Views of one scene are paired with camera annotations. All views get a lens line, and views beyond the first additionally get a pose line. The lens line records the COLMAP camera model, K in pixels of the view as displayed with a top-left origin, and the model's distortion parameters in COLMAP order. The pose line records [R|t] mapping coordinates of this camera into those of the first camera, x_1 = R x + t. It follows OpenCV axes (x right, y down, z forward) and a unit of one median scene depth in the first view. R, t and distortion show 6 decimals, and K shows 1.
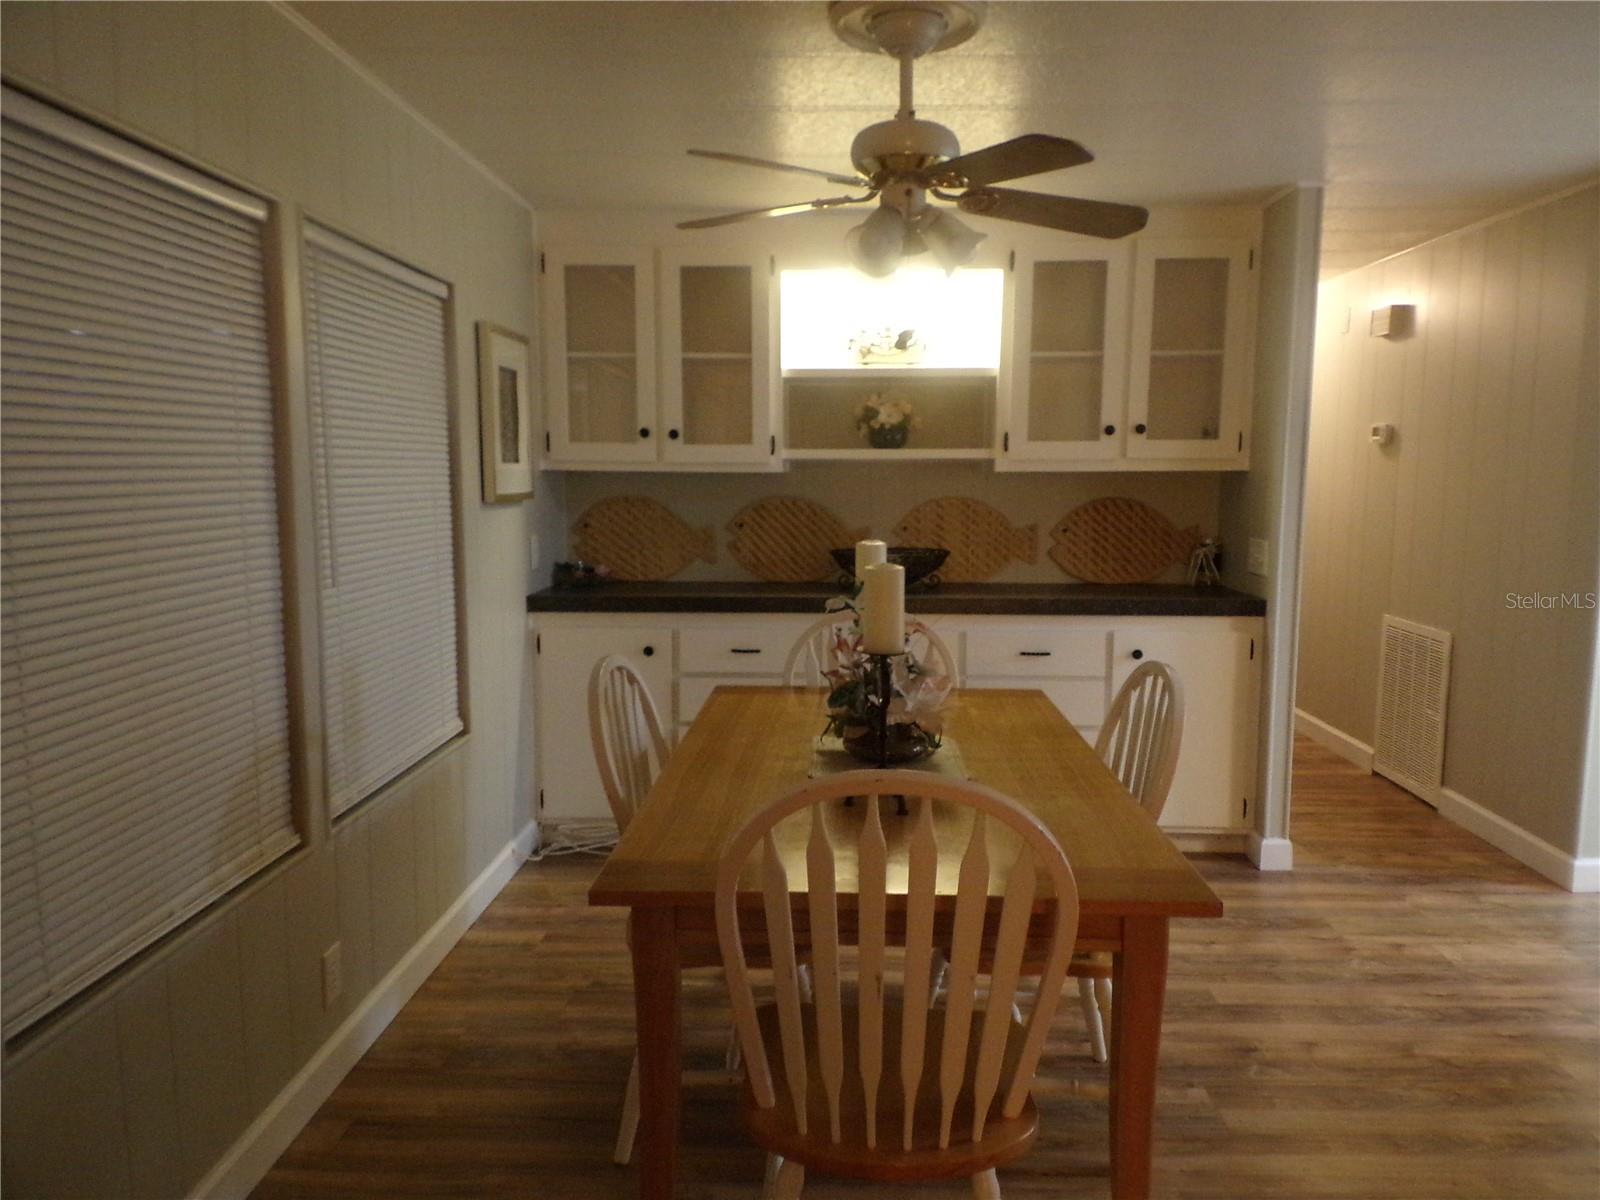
lens RADIAL K [[1123.5, 0, 785.8], [0, 1123.5, 602.9], [0, 0, 1]] dist [0.089215, -0.138269]
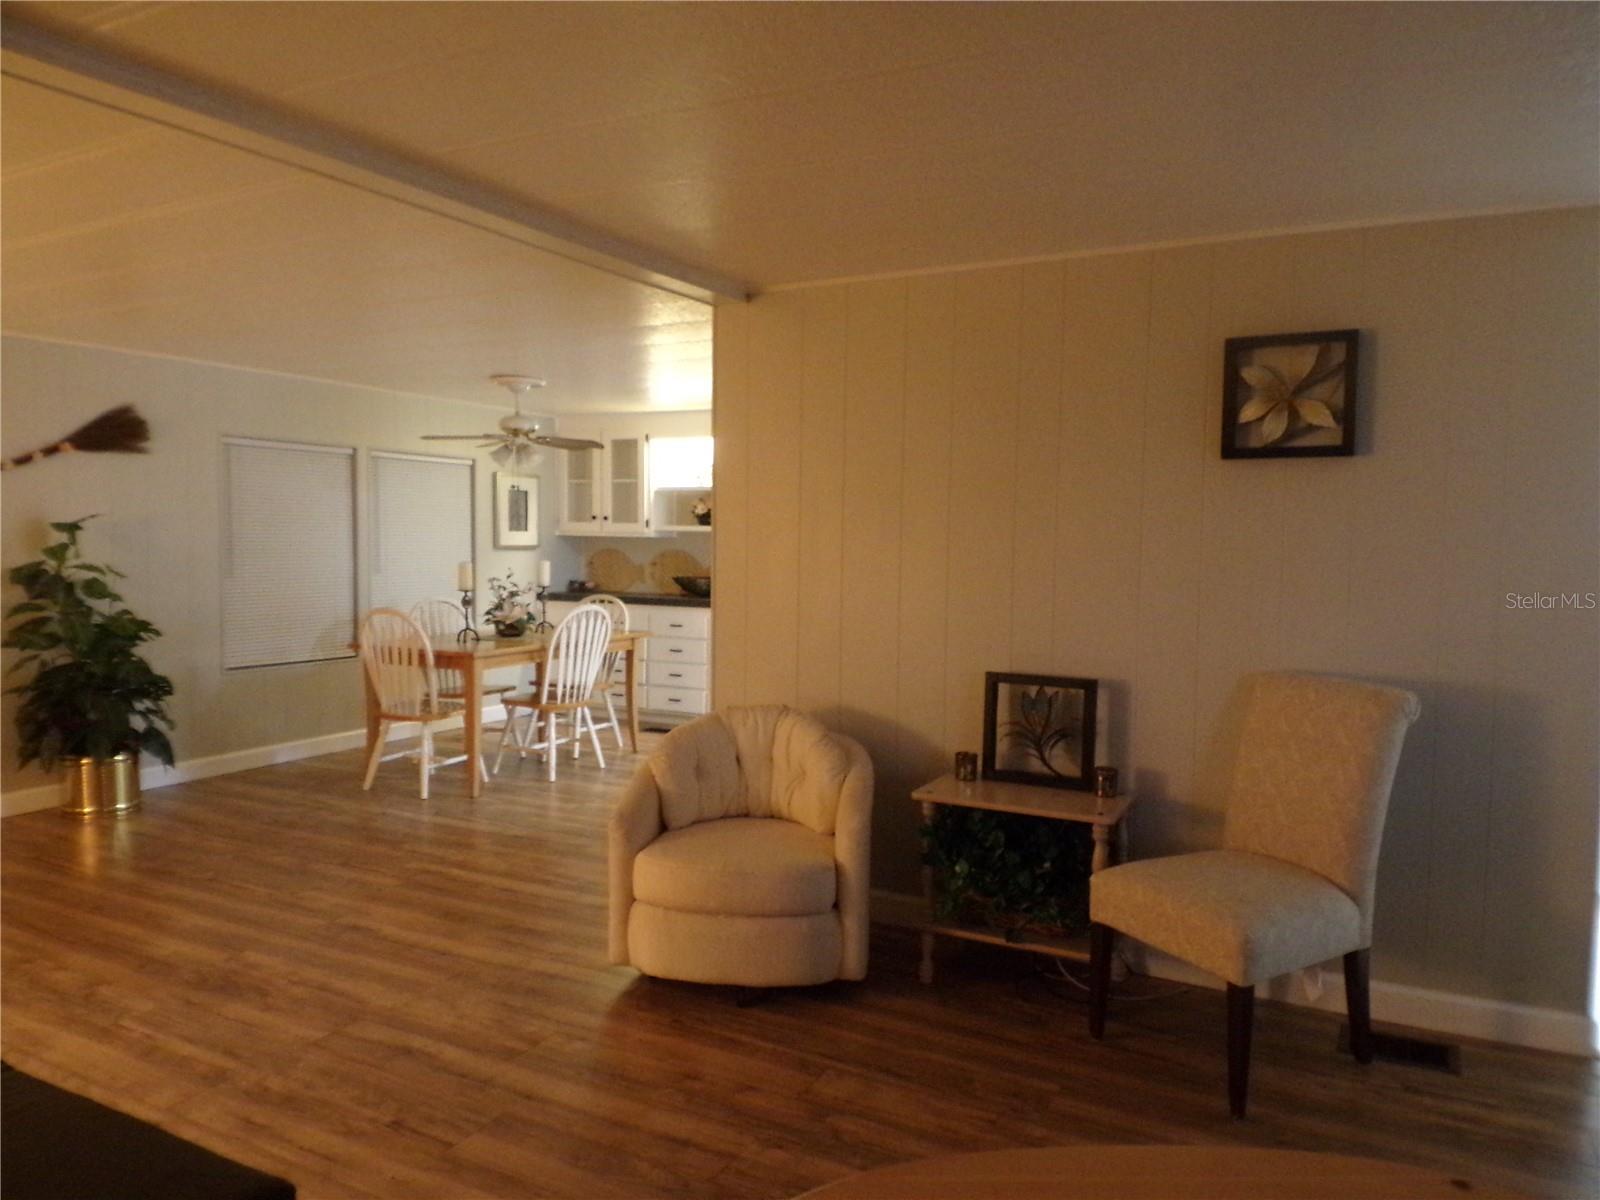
lens RADIAL K [[1123.5, 0, 812.6], [0, 1123.5, 592.8], [0, 0, 1]] dist [0.089215, -0.138269]
pose [[0.907235, 0.030934, -0.419485, 1.111787], [-0.061662, 0.996299, -0.059888, 0.086720], [0.416080, 0.080199, 0.905784, -0.702886]]
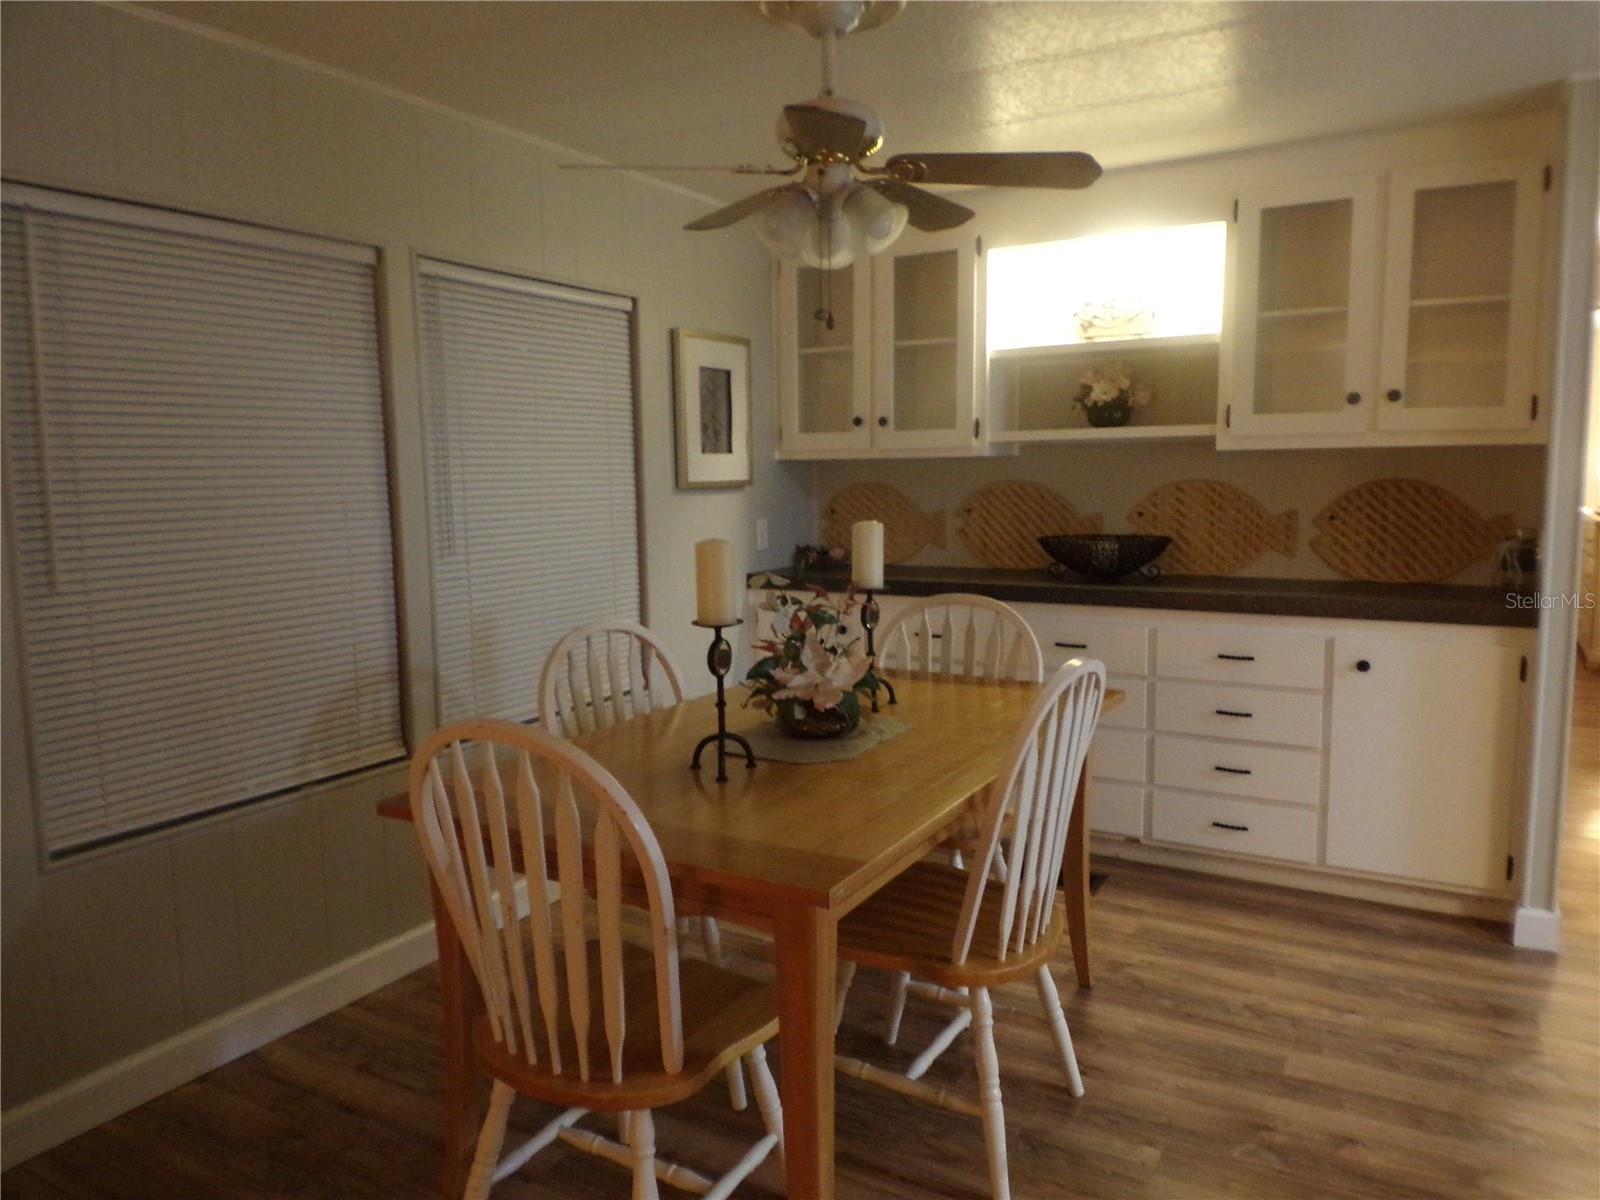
lens RADIAL K [[1123.5, 0, 783.4], [0, 1123.5, 593.4], [0, 0, 1]] dist [0.089215, -0.138269]
pose [[0.876464, 0.038816, -0.479900, 0.318203], [-0.040451, 0.999157, 0.006937, 0.003560], [0.479765, 0.013332, 0.877296, 0.055314]]
